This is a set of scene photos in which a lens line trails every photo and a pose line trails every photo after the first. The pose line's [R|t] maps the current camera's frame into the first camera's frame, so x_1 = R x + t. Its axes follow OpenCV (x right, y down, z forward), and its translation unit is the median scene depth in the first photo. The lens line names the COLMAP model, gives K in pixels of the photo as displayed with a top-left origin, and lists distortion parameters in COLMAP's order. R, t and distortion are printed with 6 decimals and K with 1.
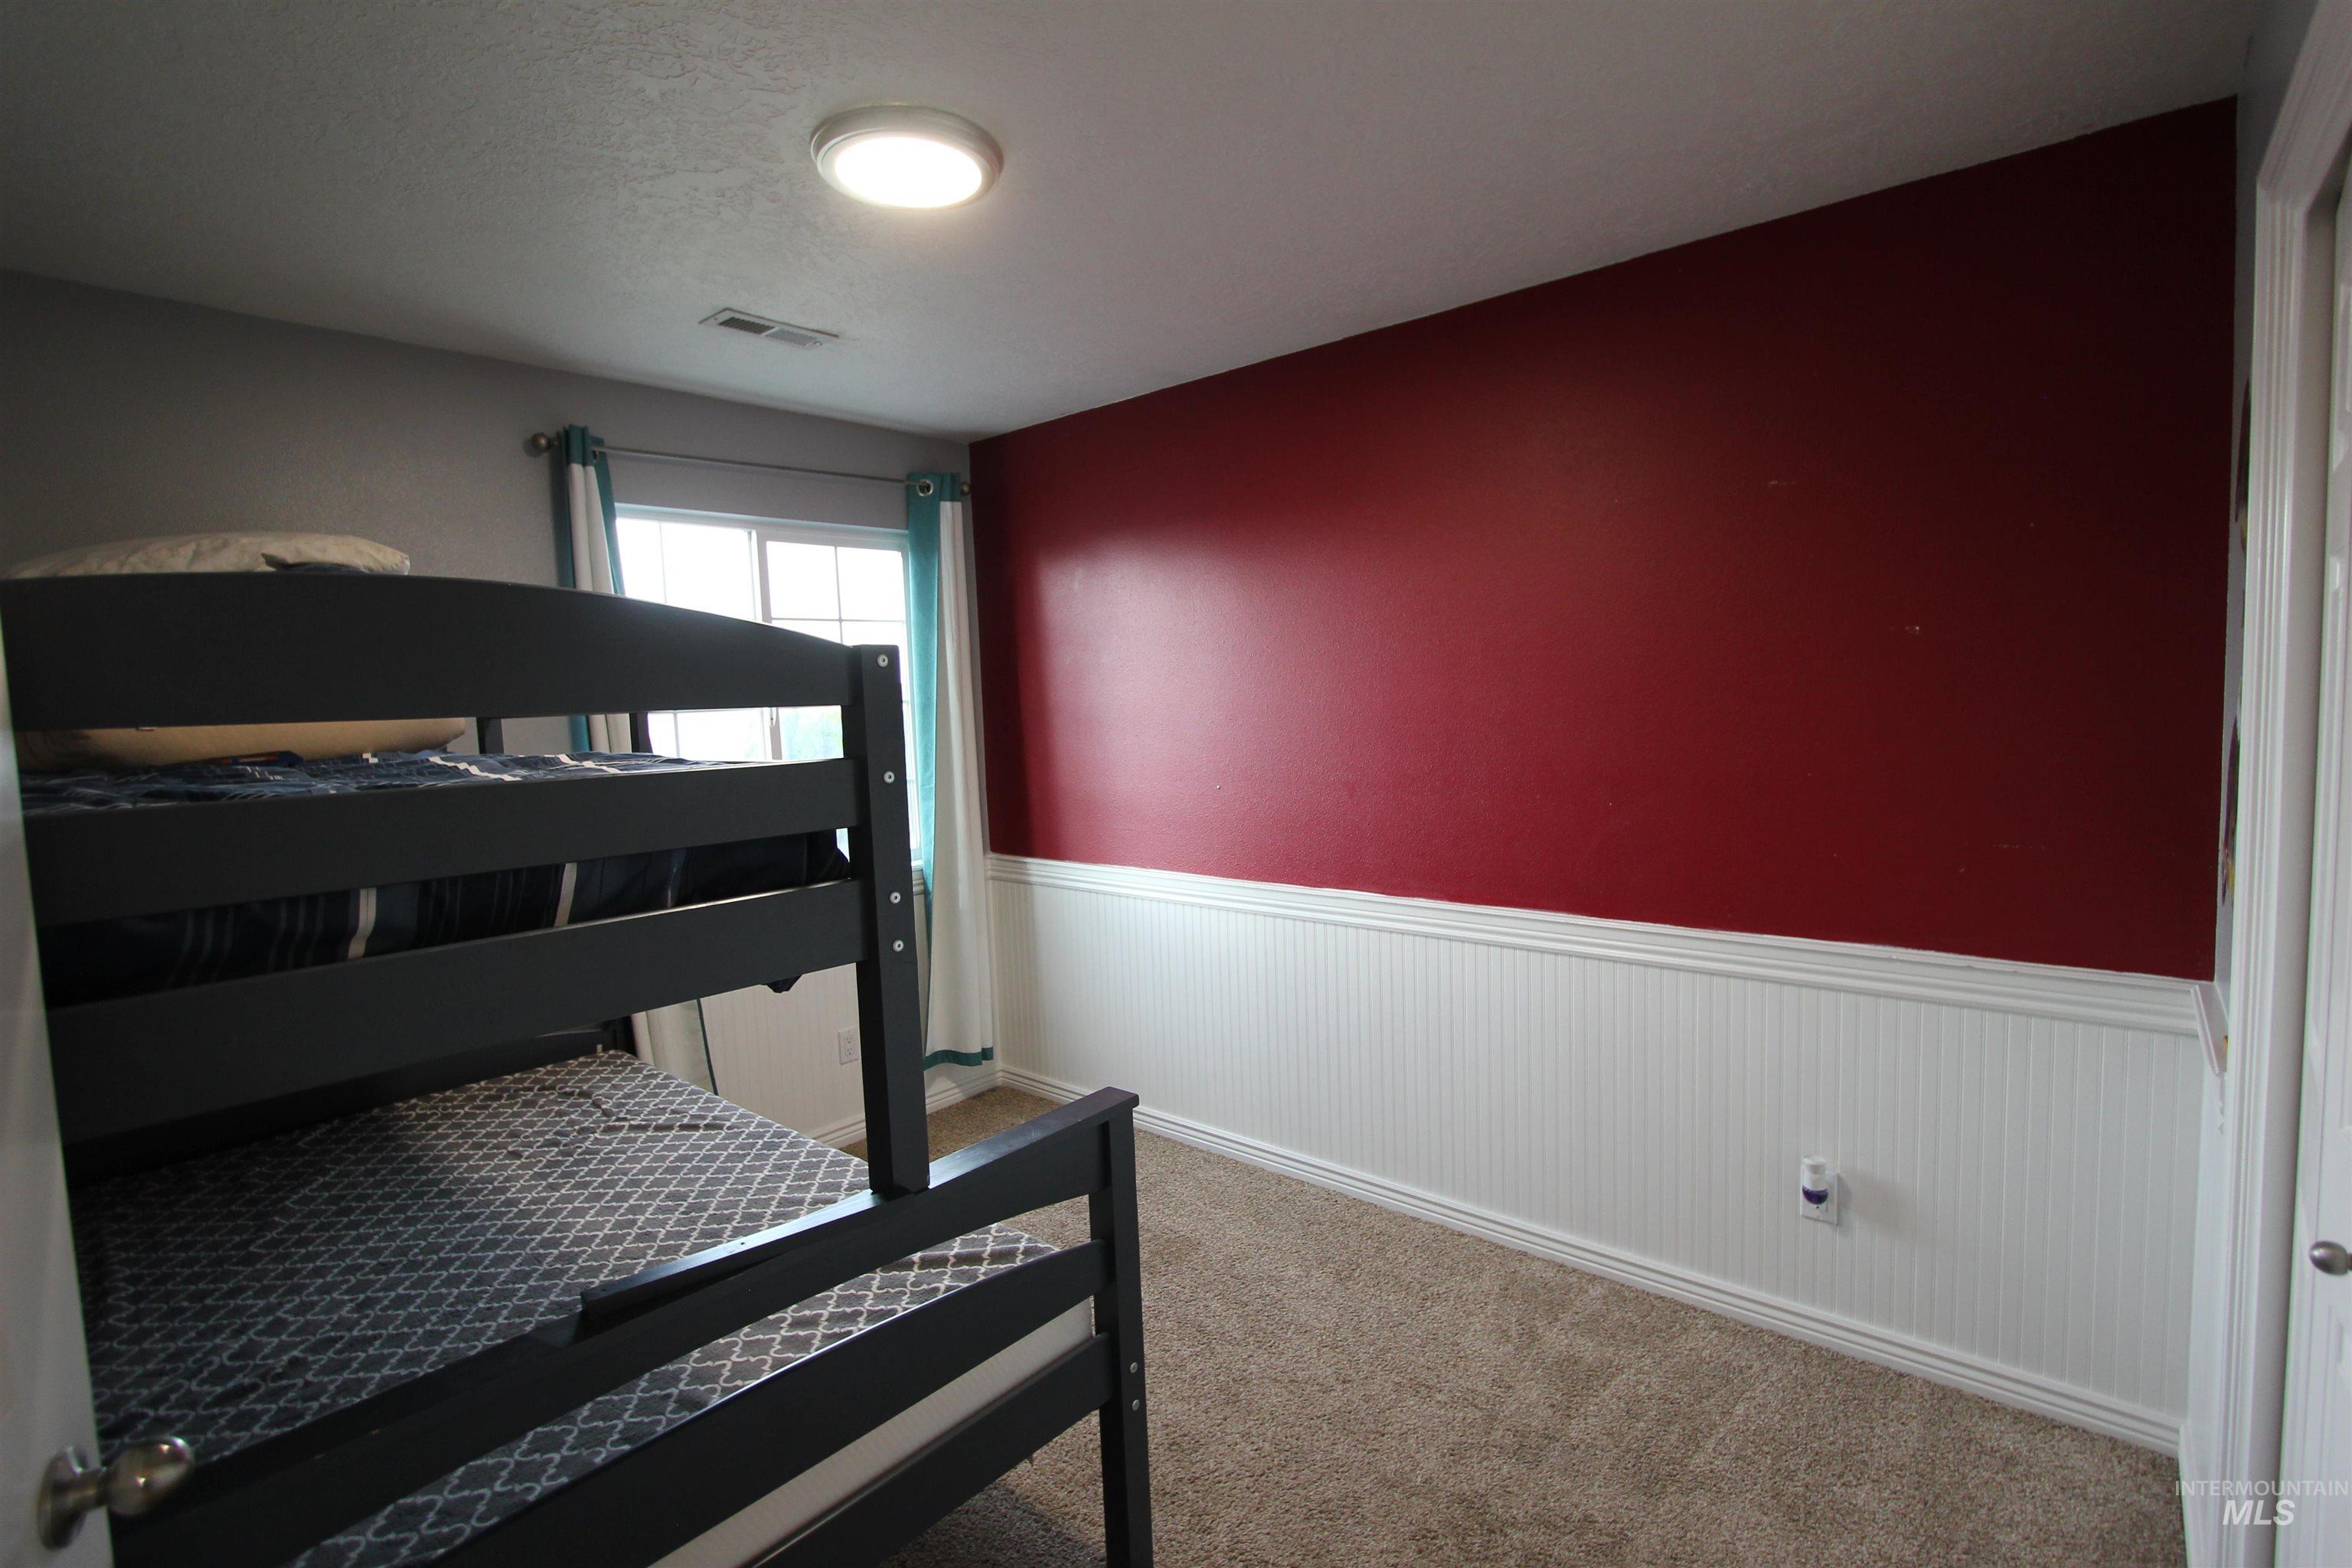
lens RADIAL K [[1081.7, 0, 1180.0], [0, 1081.7, 781.0], [0, 0, 1]] dist [-0.012630, 0.001844]
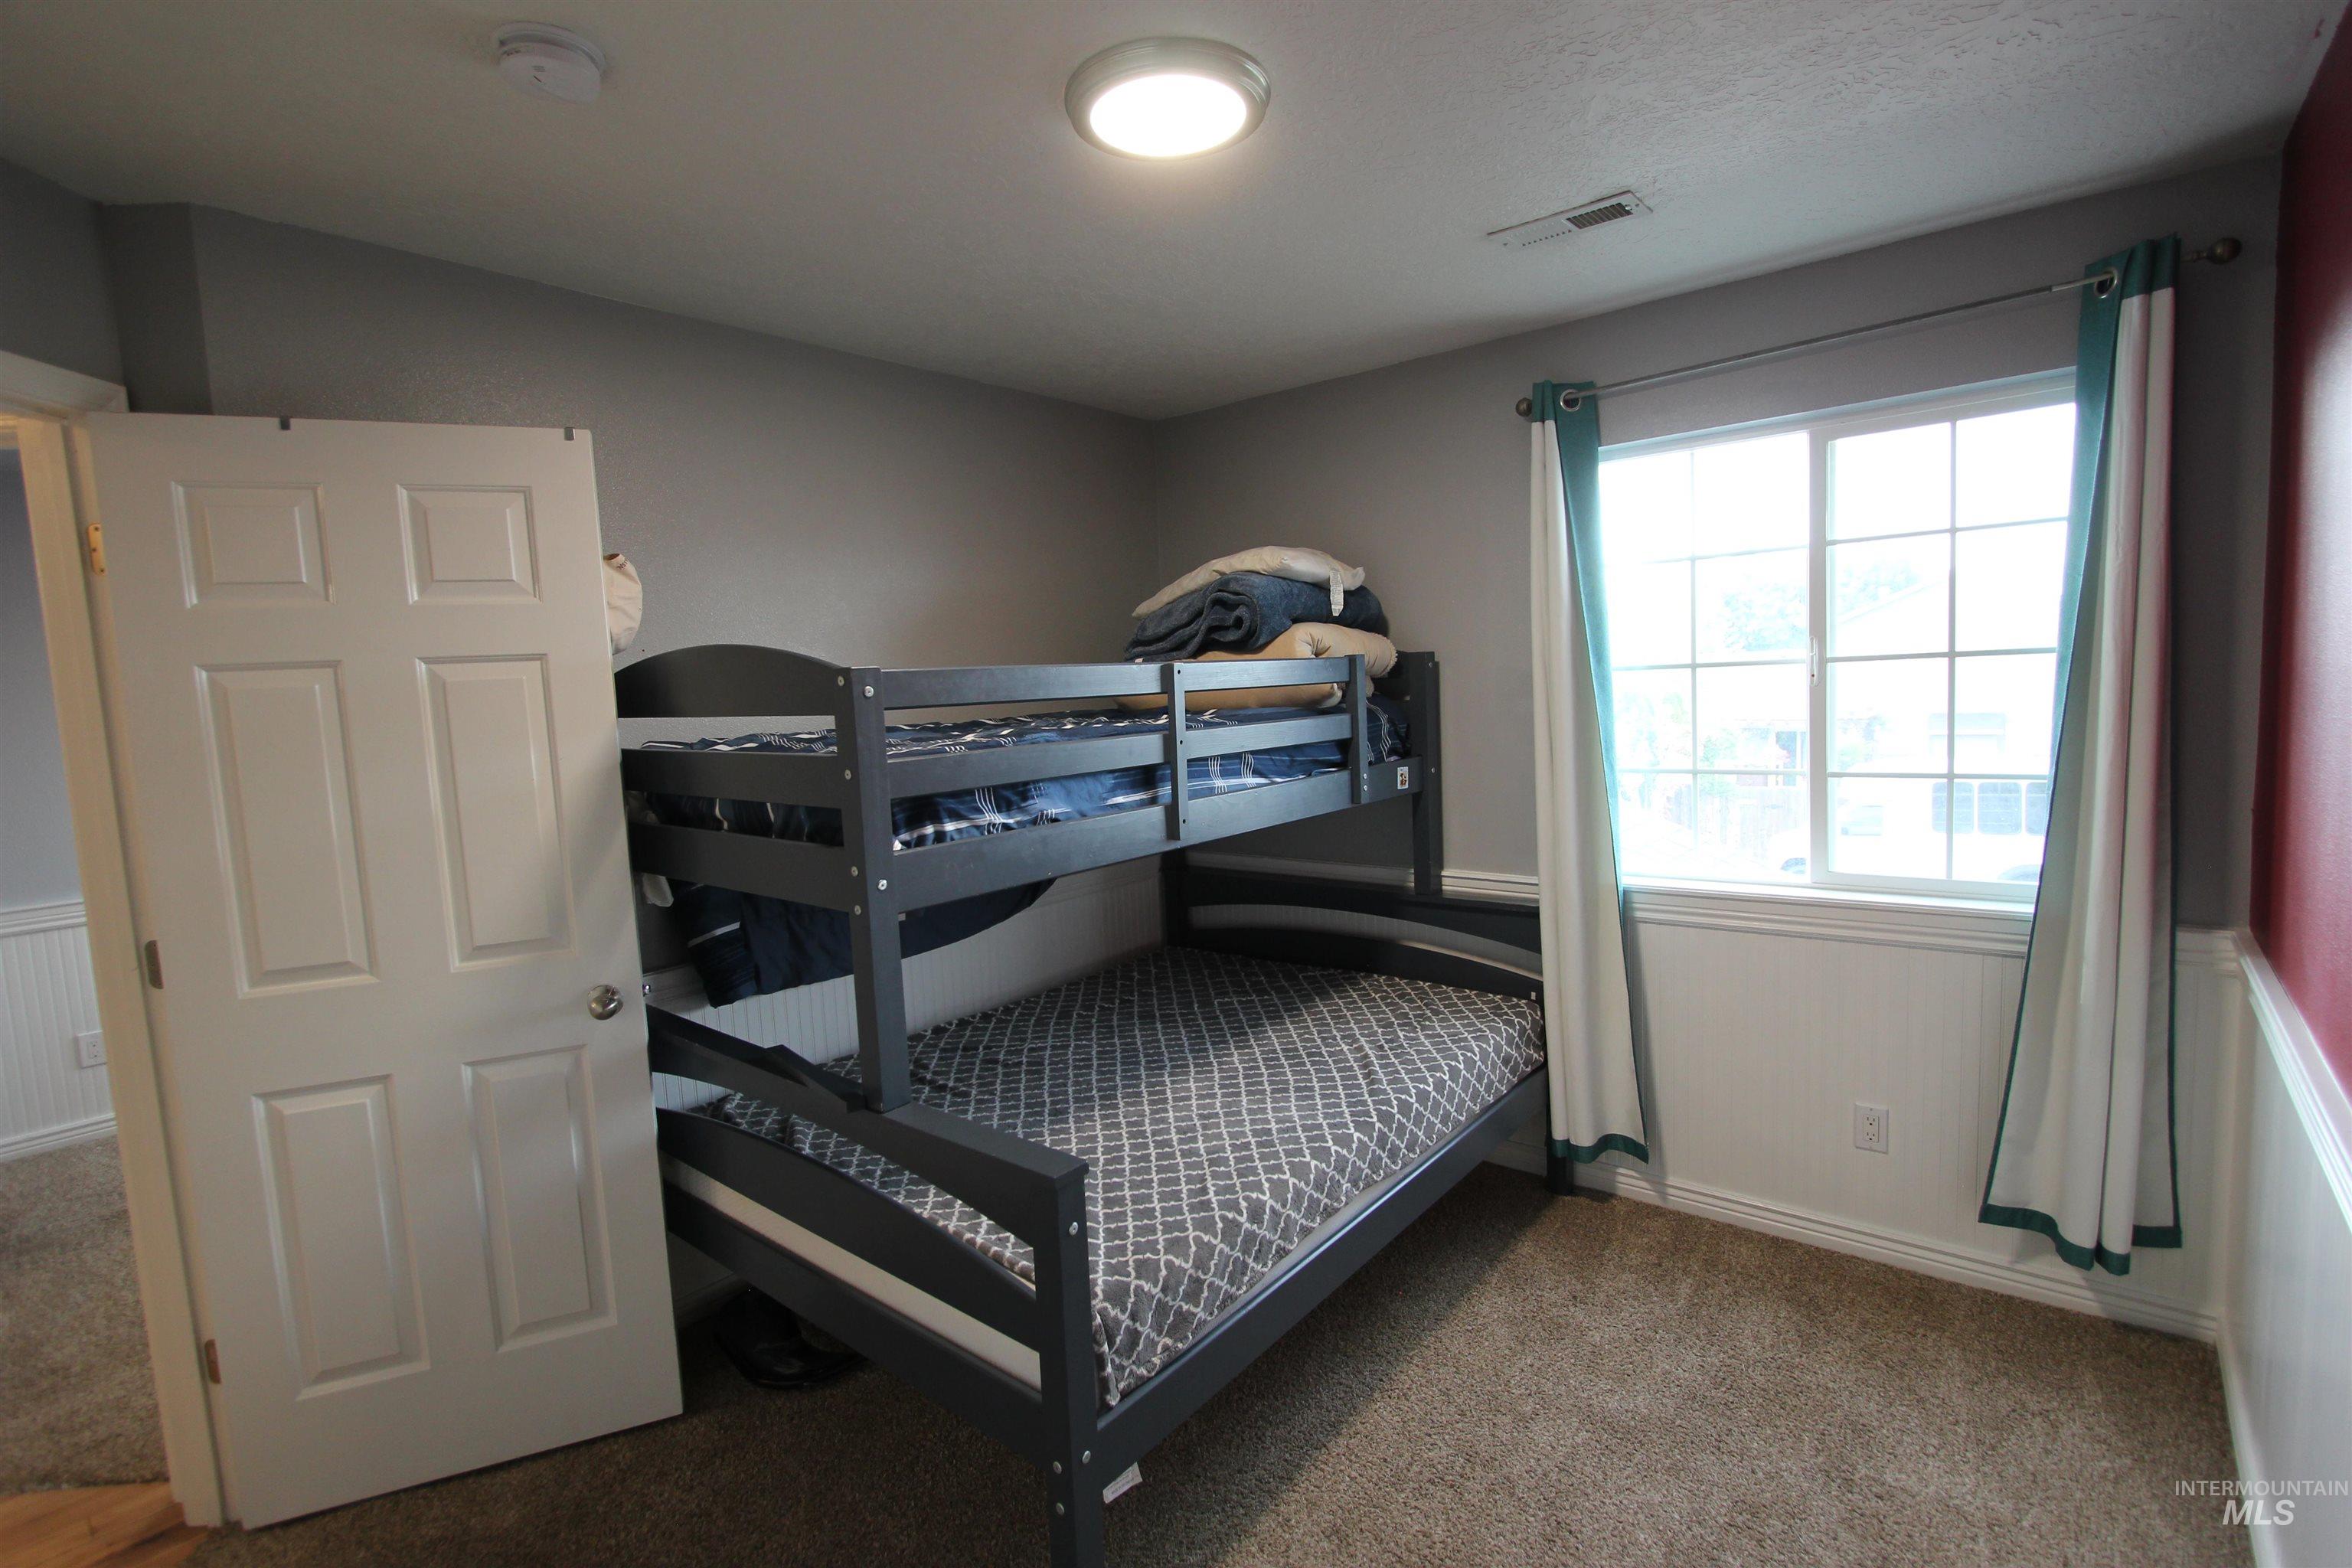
lens RADIAL K [[1081.7, 0, 1181.9], [0, 1081.7, 780.6], [0, 0, 1]] dist [-0.012630, 0.001844]
pose [[0.027333, 0.132862, -0.990758, 0.570319], [-0.035770, 0.990623, 0.131857, -0.102391], [0.998986, 0.031835, 0.031829, 0.788837]]
